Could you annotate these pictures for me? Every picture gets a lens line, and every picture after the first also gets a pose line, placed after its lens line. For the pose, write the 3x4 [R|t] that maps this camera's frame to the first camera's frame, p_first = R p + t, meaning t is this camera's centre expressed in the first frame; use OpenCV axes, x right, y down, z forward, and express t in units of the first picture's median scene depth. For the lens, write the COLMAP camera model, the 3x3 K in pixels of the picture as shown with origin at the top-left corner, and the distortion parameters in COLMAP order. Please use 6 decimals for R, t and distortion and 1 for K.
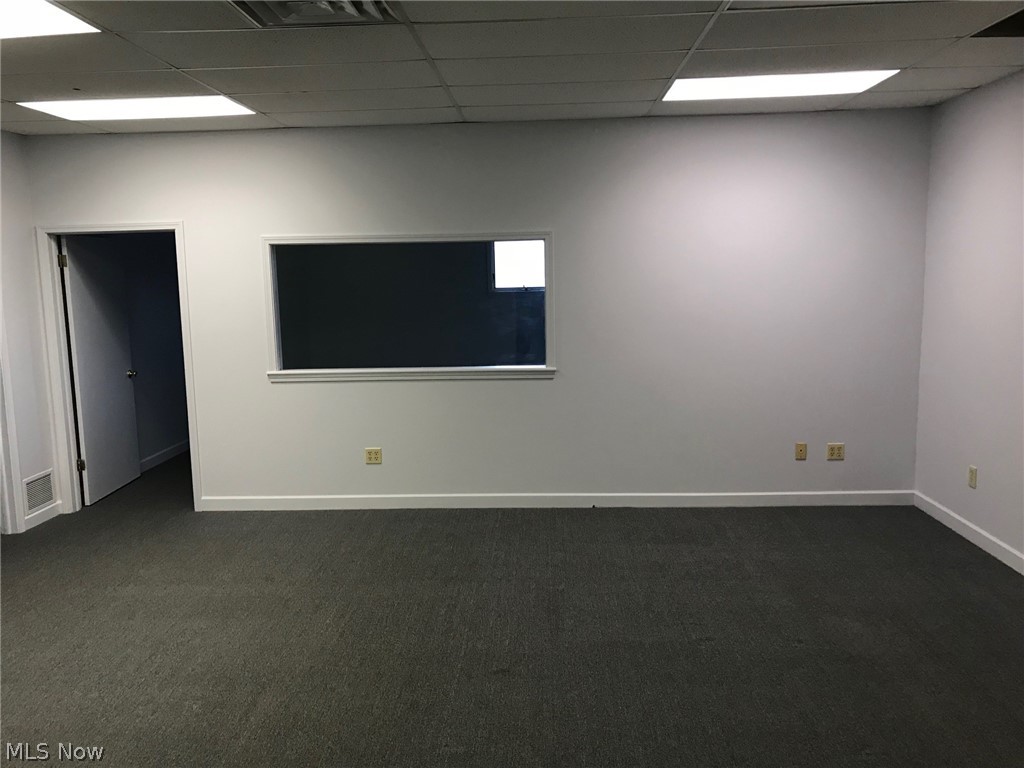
lens RADIAL K [[844.9, 0, 512.0], [0, 844.9, 384.0], [0, 0, 1]] dist [0.088047, -0.009923]
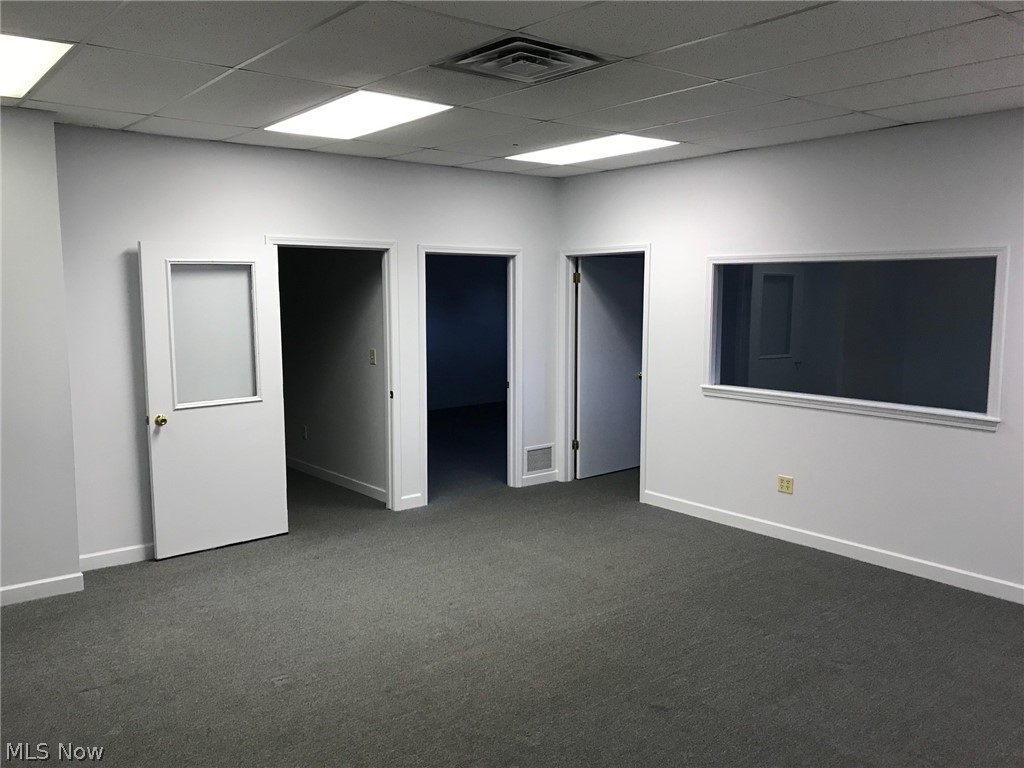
lens RADIAL K [[844.9, 0, 512.0], [0, 844.9, 384.0], [0, 0, 1]] dist [0.088047, -0.009923]
pose [[0.691871, 0.109701, -0.713639, 0.297480], [-0.120696, 0.992055, 0.035485, -0.024068], [0.711862, 0.061582, 0.699614, 0.100632]]
